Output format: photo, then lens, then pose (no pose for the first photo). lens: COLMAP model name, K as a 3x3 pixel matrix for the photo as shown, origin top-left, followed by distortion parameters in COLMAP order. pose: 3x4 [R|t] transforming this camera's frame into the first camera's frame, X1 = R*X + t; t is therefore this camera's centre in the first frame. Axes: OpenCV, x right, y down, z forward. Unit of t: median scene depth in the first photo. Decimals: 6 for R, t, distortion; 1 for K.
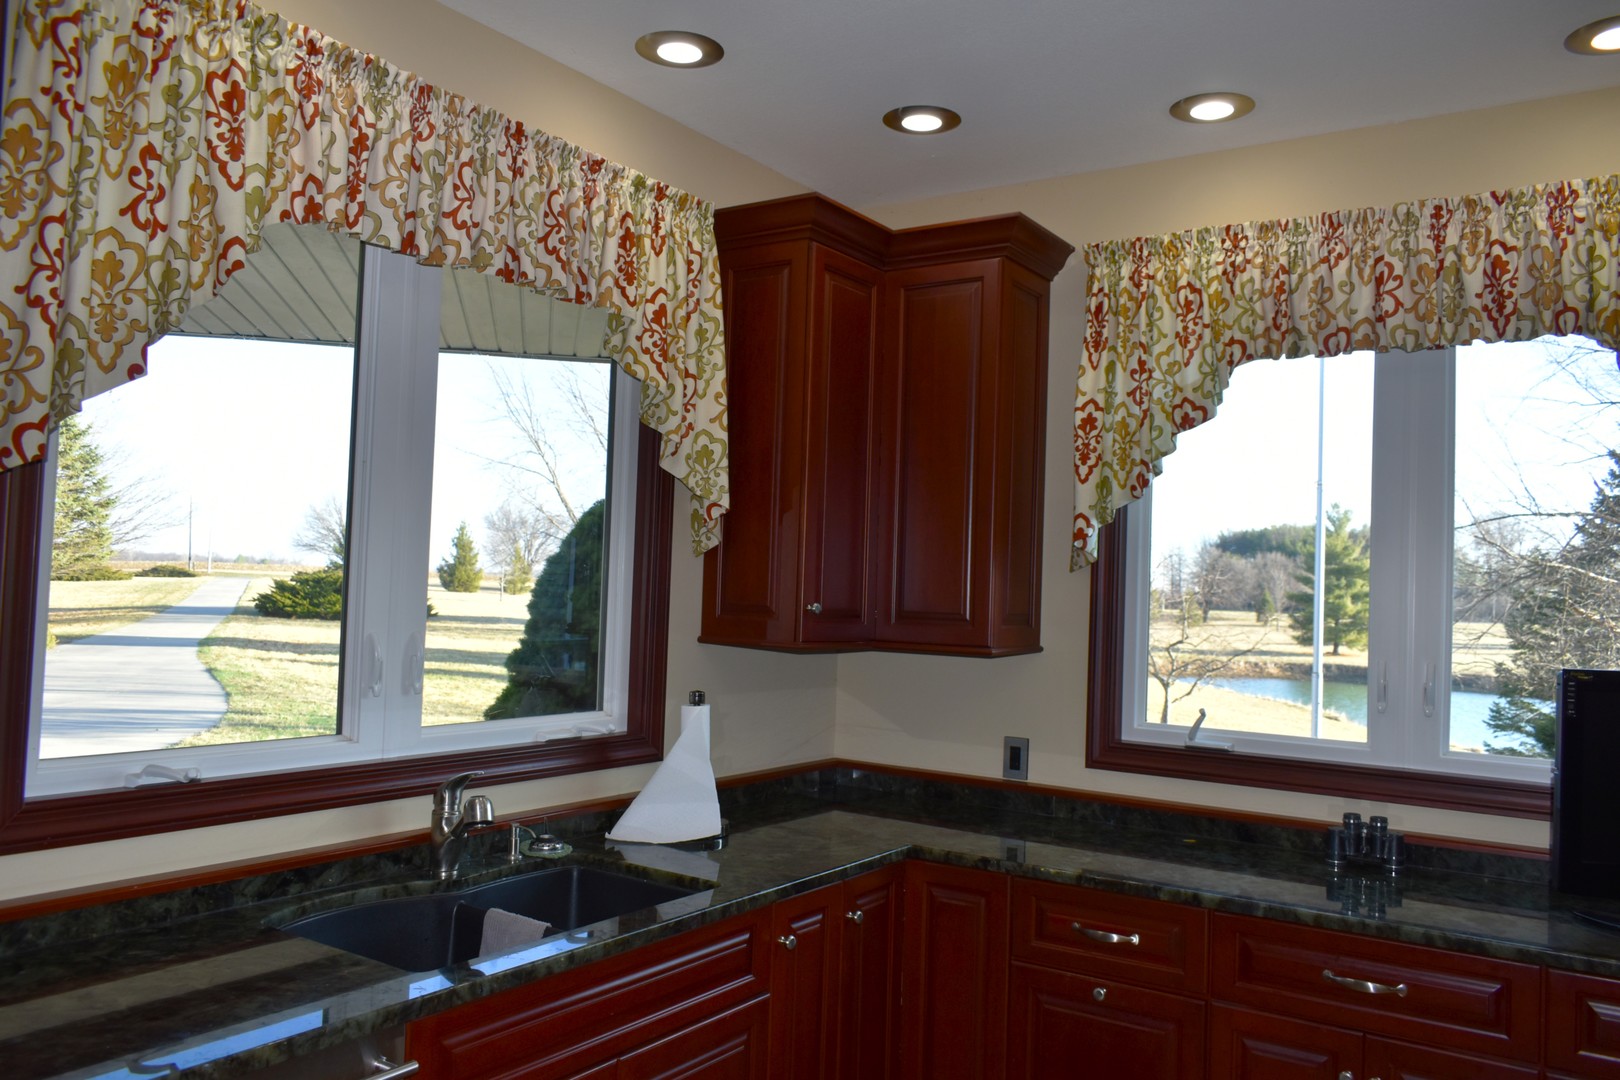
lens RADIAL K [[1240.1, 0, 815.0], [0, 1240.1, 538.8], [0, 0, 1]] dist [-0.024602, 0.017259]
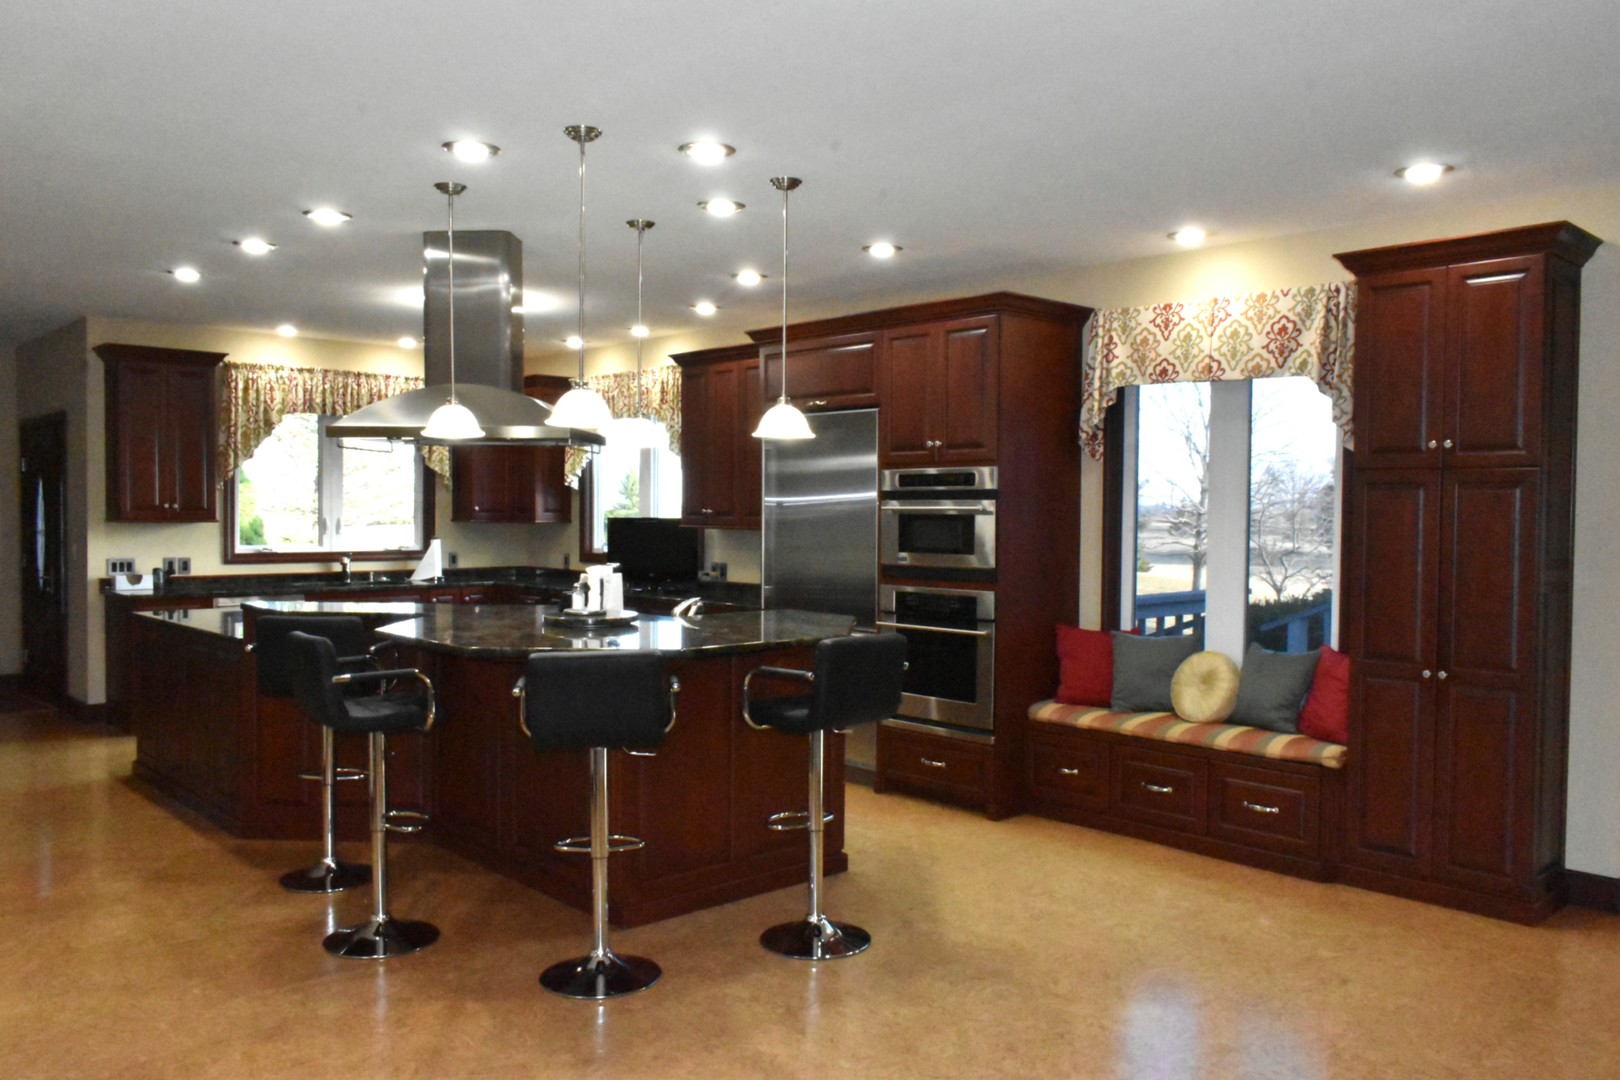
lens RADIAL K [[1240.1, 0, 805.8], [0, 1240.1, 541.1], [0, 0, 1]] dist [-0.024602, 0.017259]
pose [[0.972707, -0.023325, -0.230861, 1.949606], [0.035860, 0.998093, 0.050250, 0.013860], [0.229249, -0.057157, 0.971688, -2.332191]]
